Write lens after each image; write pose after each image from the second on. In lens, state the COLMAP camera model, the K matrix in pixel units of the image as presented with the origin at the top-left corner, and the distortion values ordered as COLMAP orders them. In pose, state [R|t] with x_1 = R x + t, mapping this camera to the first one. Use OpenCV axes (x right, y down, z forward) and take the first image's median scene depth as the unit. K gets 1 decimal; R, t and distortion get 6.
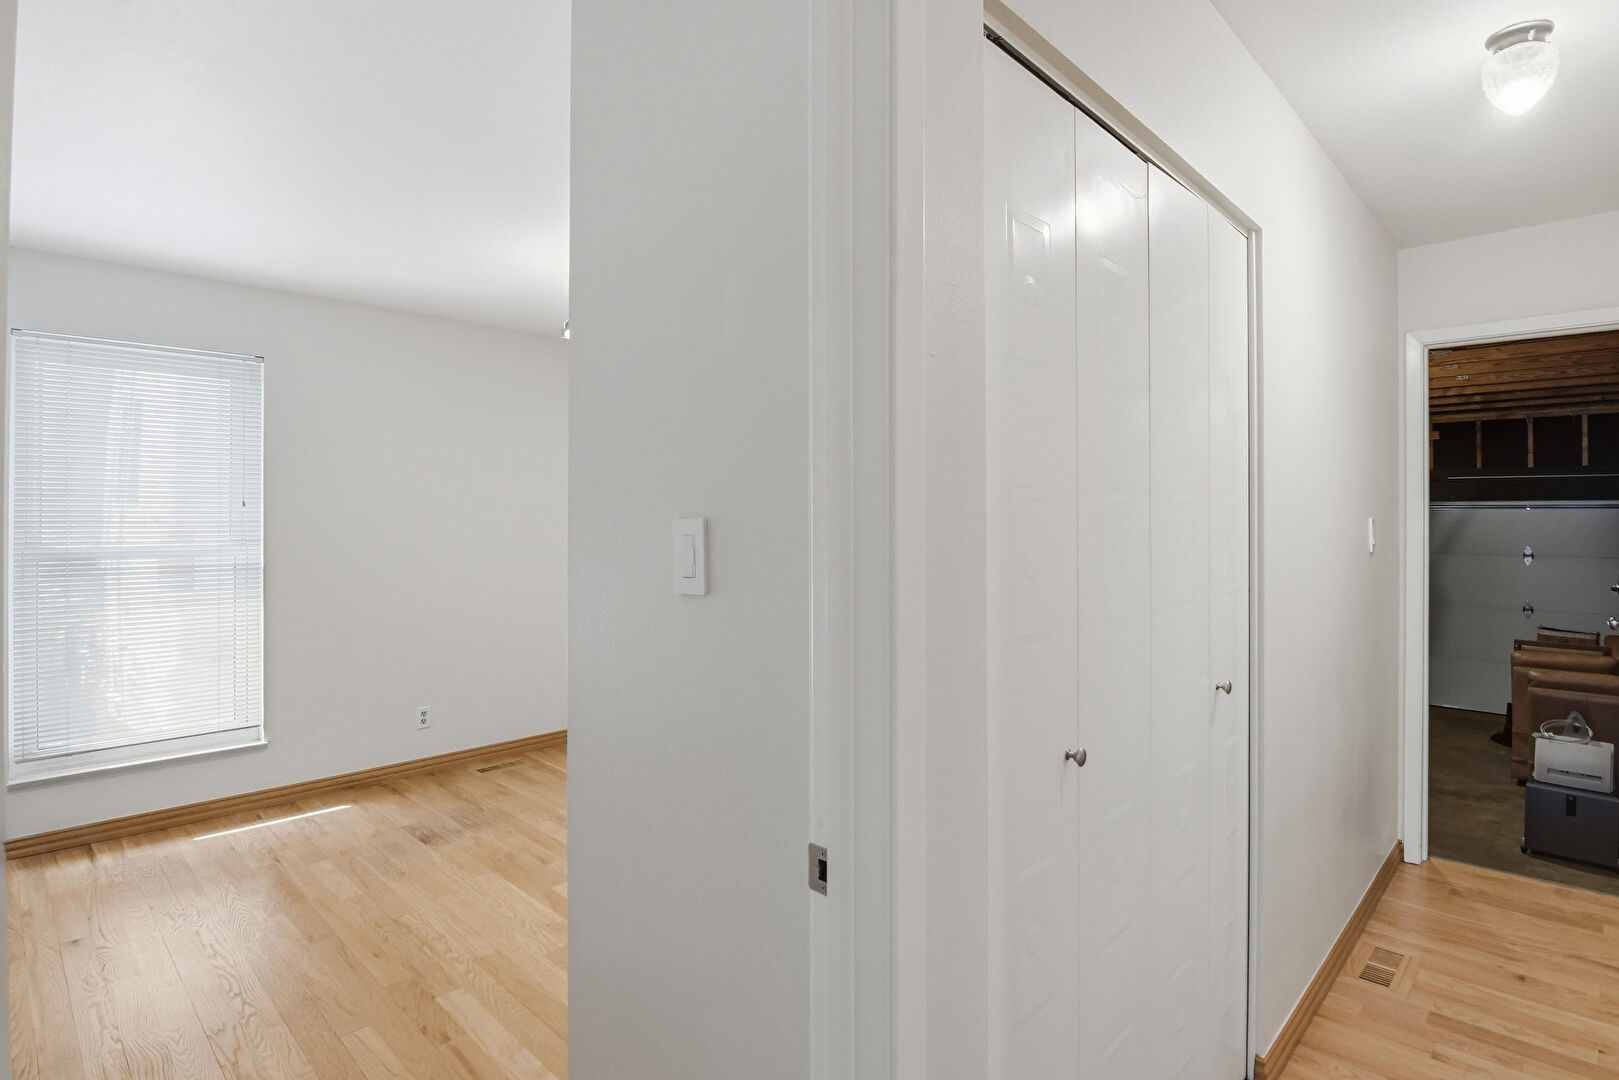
lens RADIAL K [[811.6, 0, 813.1], [0, 811.6, 538.5], [0, 0, 1]] dist [-0.005225, -0.002044]
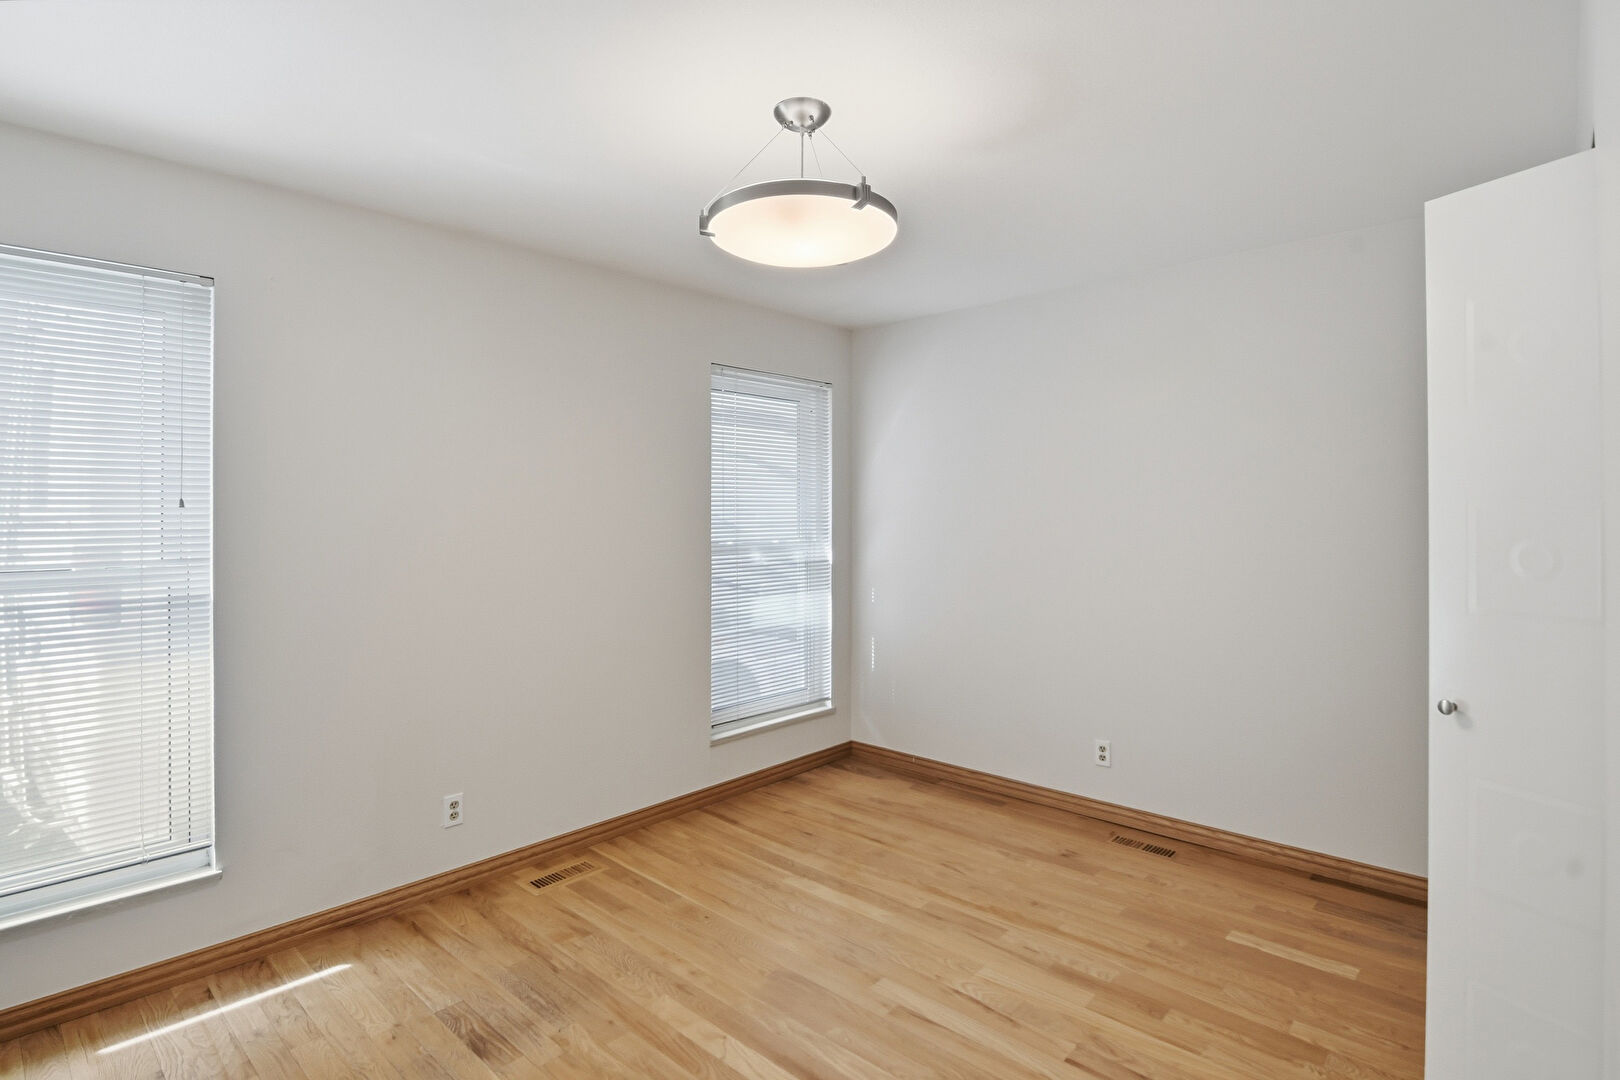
lens RADIAL K [[812.1, 0, 806.8], [0, 812.1, 524.3], [0, 0, 1]] dist [-0.005225, -0.002044]
pose [[0.999786, -0.008887, 0.018669, -0.215407], [0.008982, 0.999947, -0.005026, -0.018358], [-0.018624, 0.005193, 0.999813, 0.342291]]
